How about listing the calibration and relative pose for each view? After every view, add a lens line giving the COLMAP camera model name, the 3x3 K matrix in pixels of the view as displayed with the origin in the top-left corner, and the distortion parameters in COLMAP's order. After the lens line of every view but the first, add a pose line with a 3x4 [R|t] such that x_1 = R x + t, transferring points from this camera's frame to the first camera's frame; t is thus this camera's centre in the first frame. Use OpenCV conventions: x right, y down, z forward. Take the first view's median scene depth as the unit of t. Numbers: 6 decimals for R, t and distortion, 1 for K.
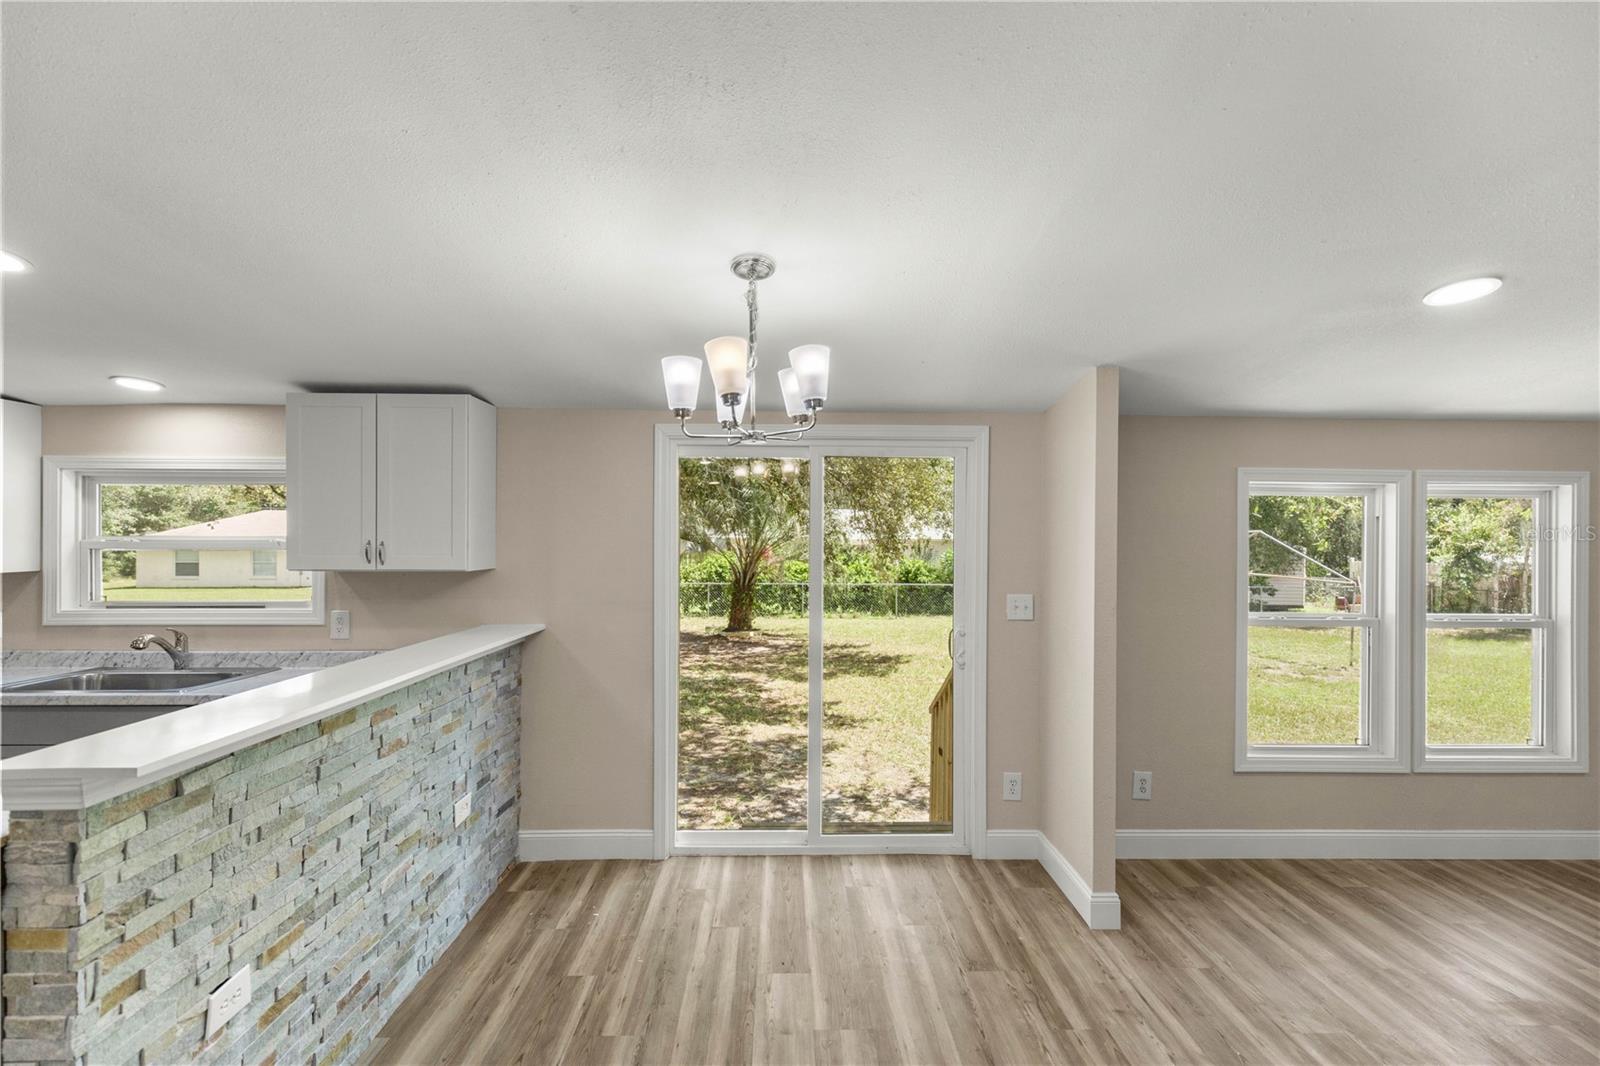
lens RADIAL K [[728.3, 0, 796.7], [0, 728.3, 537.4], [0, 0, 1]] dist [0.013973, -0.003106]
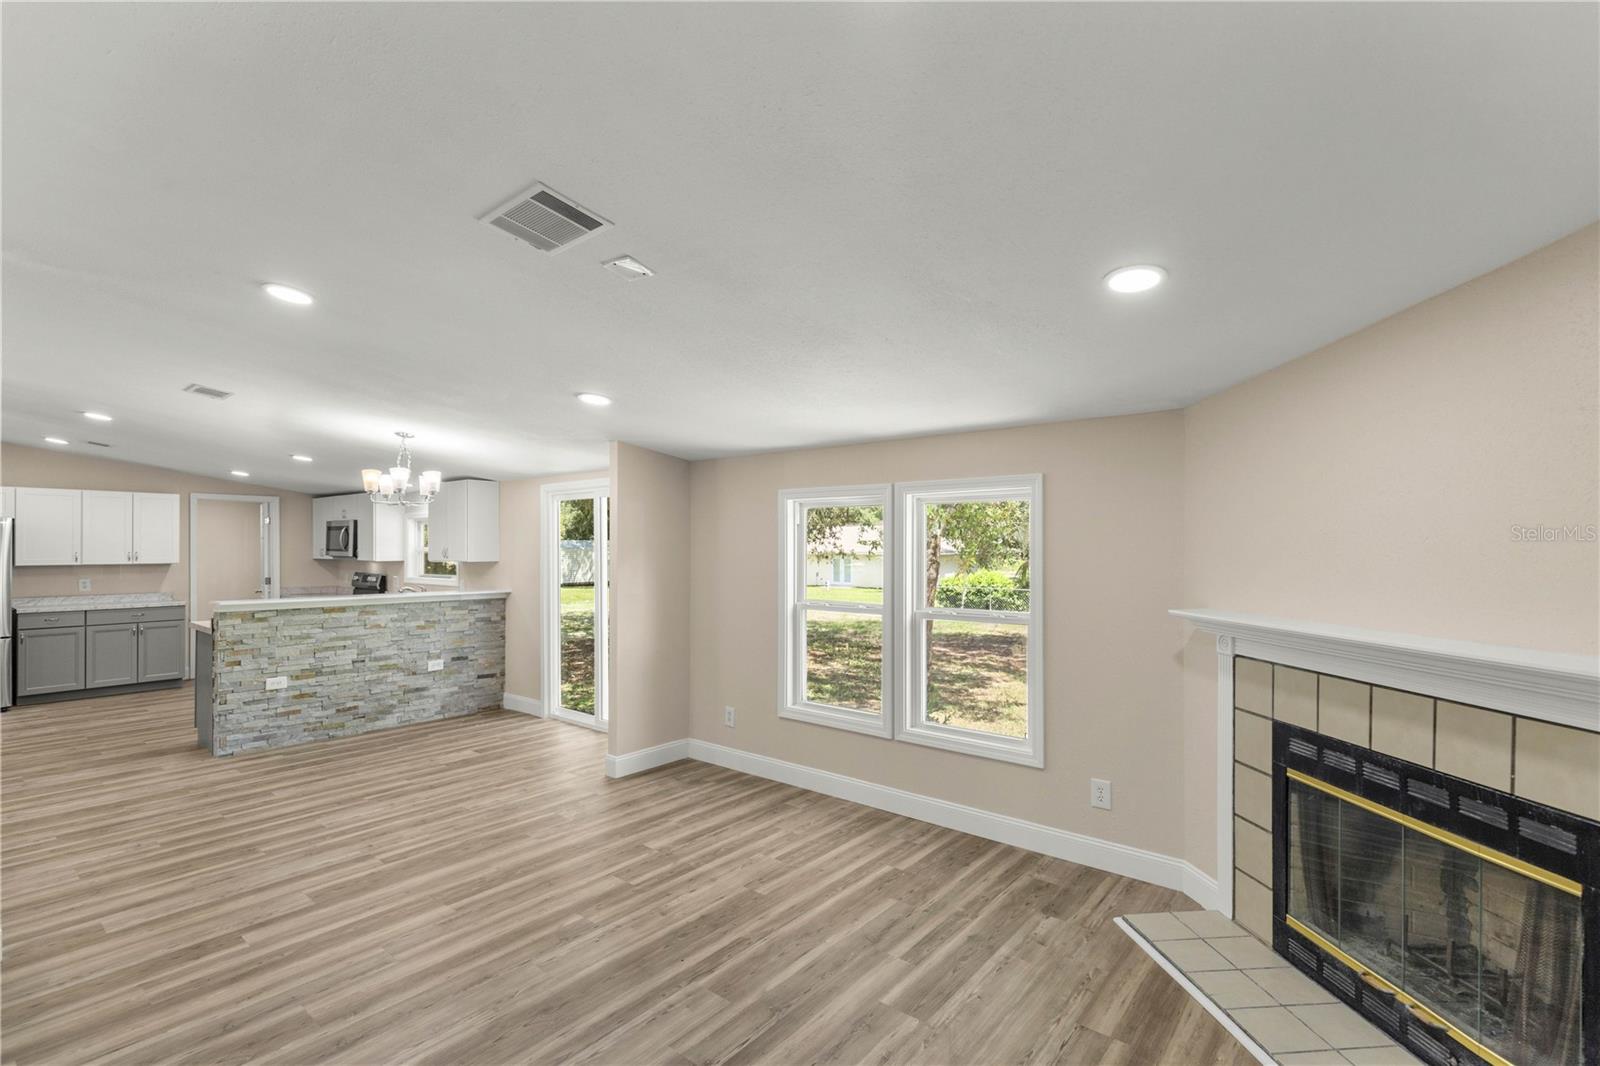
lens RADIAL K [[728.3, 0, 791.3], [0, 728.3, 544.6], [0, 0, 1]] dist [0.013973, -0.003106]
pose [[0.754290, -0.008576, -0.656486, 1.616893], [0.005905, 0.999963, -0.006279, 0.015519], [0.656515, 0.000860, 0.754312, 0.010829]]
